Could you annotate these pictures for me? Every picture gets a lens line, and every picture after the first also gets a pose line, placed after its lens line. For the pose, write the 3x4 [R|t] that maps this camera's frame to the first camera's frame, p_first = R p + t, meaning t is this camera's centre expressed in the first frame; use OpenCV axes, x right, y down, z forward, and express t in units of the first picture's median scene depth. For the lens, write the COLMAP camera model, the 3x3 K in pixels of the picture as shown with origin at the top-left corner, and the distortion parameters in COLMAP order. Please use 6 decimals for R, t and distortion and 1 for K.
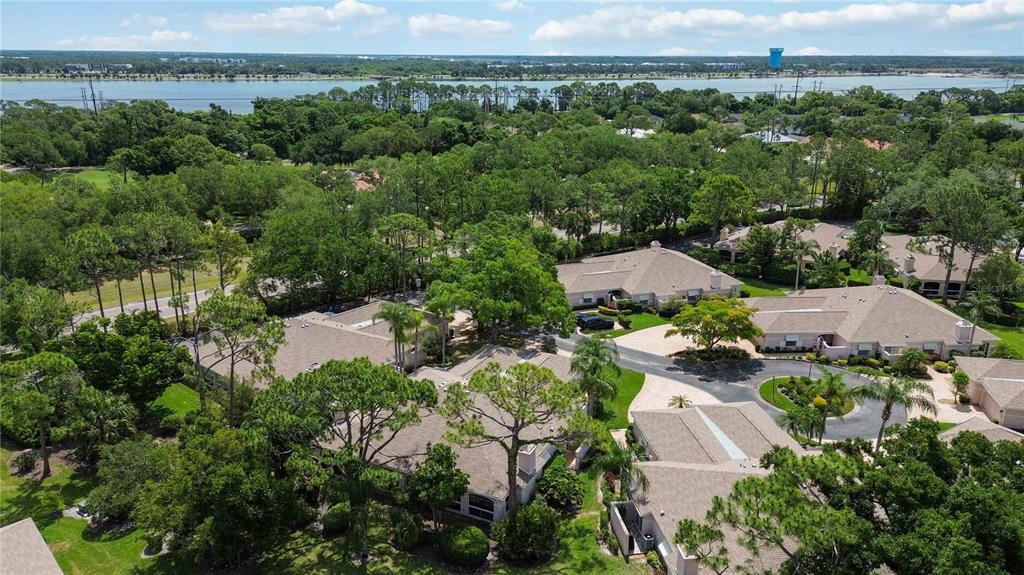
lens RADIAL K [[727.7, 0, 512.0], [0, 727.7, 287.5], [0, 0, 1]] dist [0.061723, -0.056448]
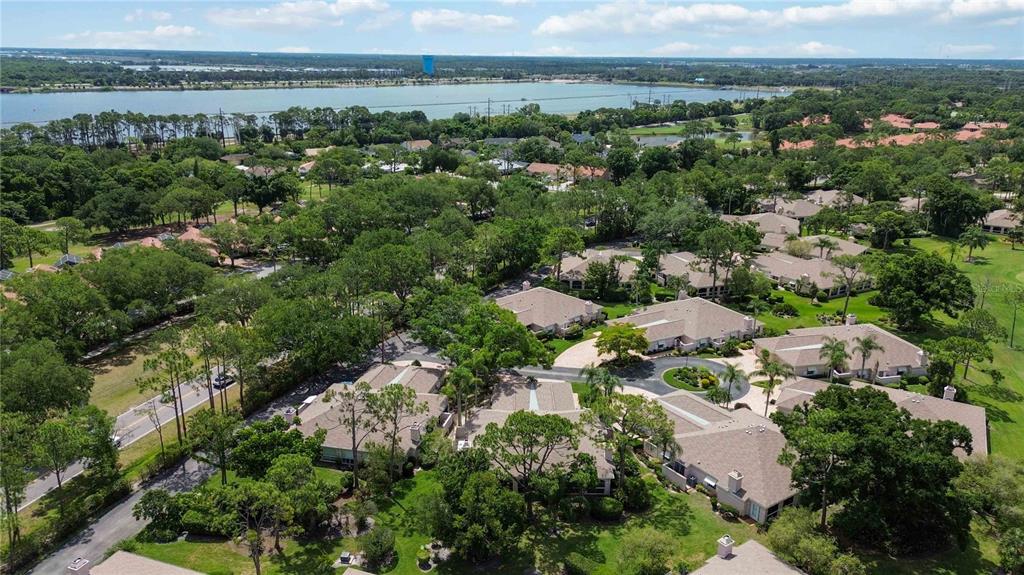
lens RADIAL K [[727.7, 0, 512.0], [0, 727.7, 287.5], [0, 0, 1]] dist [0.061723, -0.056448]
pose [[0.895460, -0.130371, 0.425622, -0.461734], [0.128281, 0.991165, 0.033712, -0.118417], [-0.426256, 0.024411, 0.904273, -0.217637]]
